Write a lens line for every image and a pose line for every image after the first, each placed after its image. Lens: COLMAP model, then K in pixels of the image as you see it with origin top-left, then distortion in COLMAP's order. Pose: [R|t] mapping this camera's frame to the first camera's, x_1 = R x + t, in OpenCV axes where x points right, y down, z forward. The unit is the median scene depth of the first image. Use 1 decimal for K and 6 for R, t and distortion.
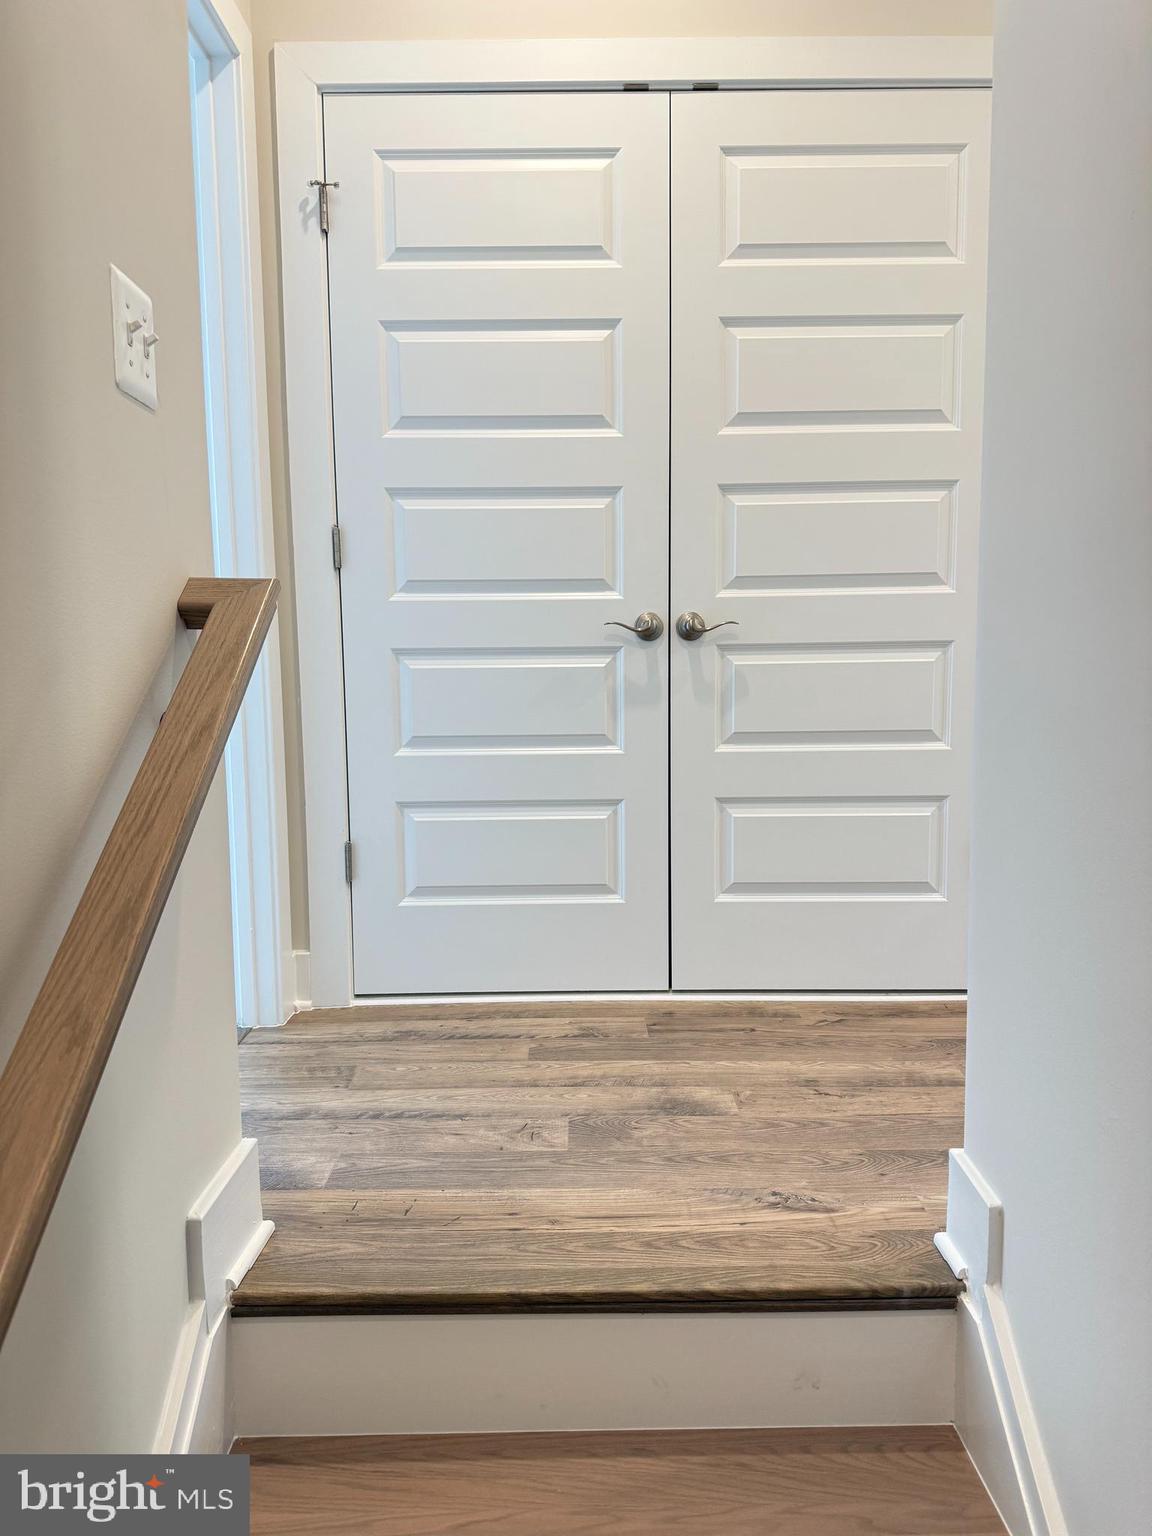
lens RADIAL K [[1086.6, 0, 582.6], [0, 1086.6, 760.9], [0, 0, 1]] dist [0.022412, -0.046093]
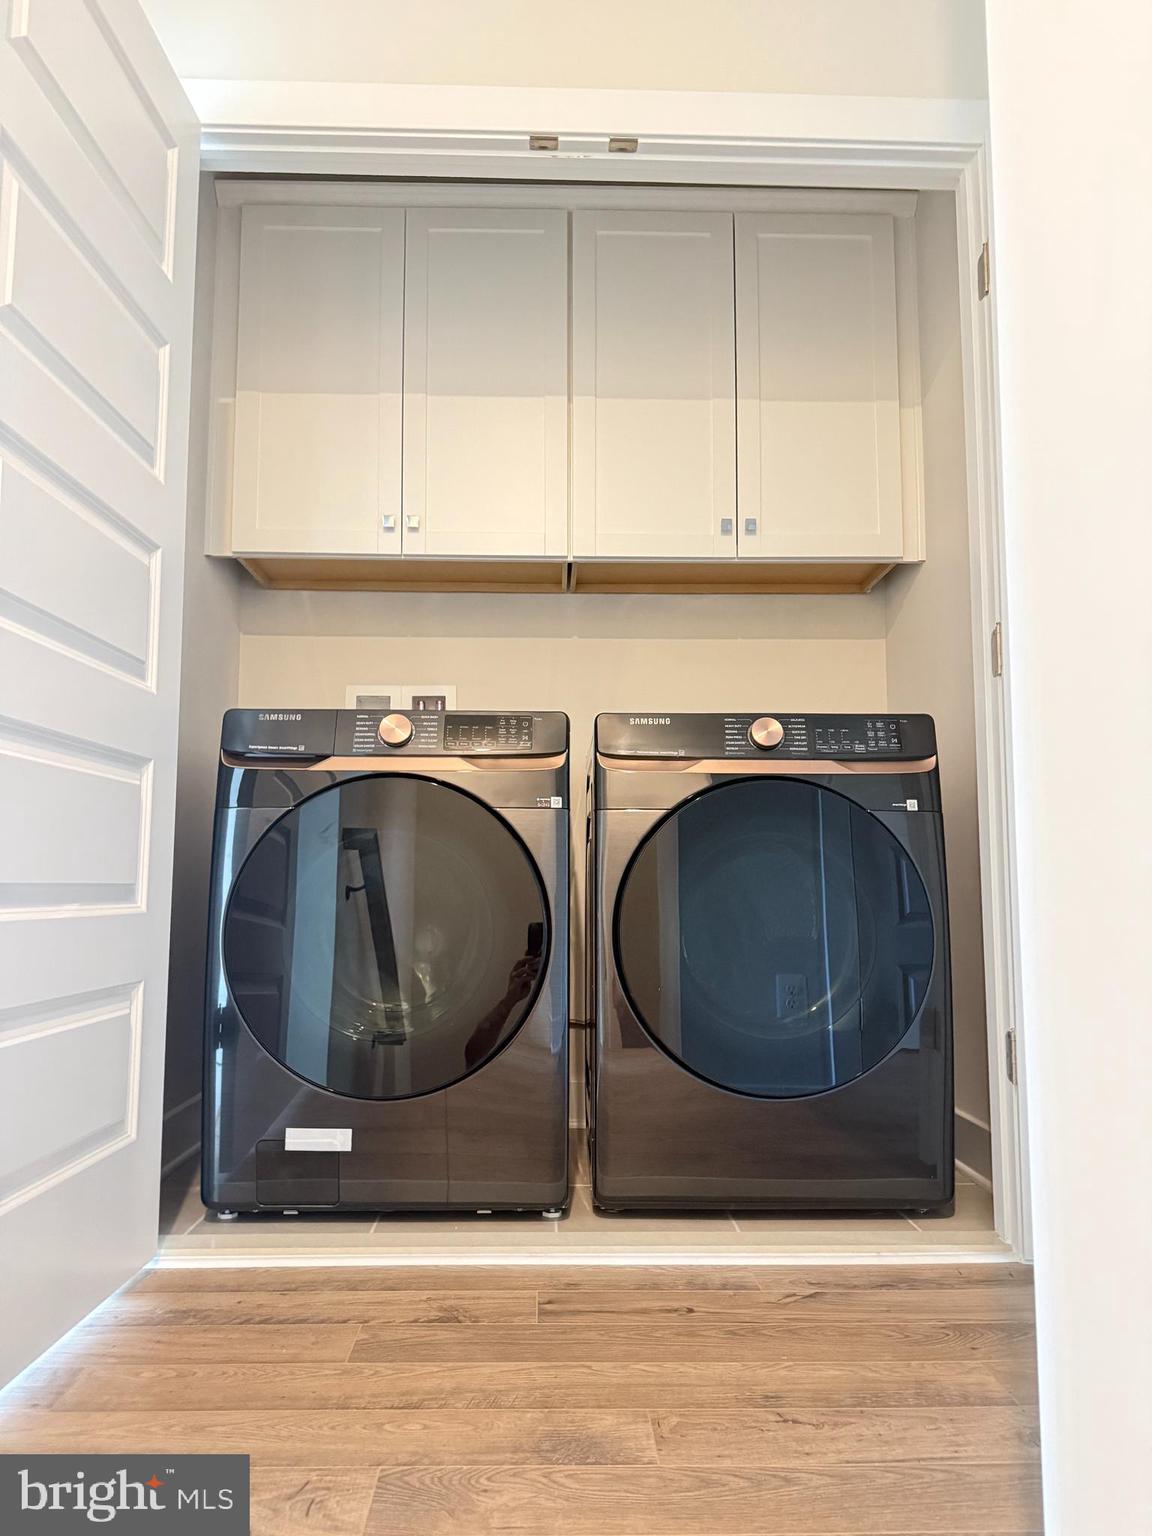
lens RADIAL K [[1086.6, 0, 597.5], [0, 1086.6, 657.6], [0, 0, 1]] dist [0.022412, -0.046093]
pose [[0.998616, 0.027234, 0.044997, 0.060779], [-0.012954, 0.956508, -0.291419, 0.057208], [-0.050977, 0.290433, 0.955536, 0.240099]]
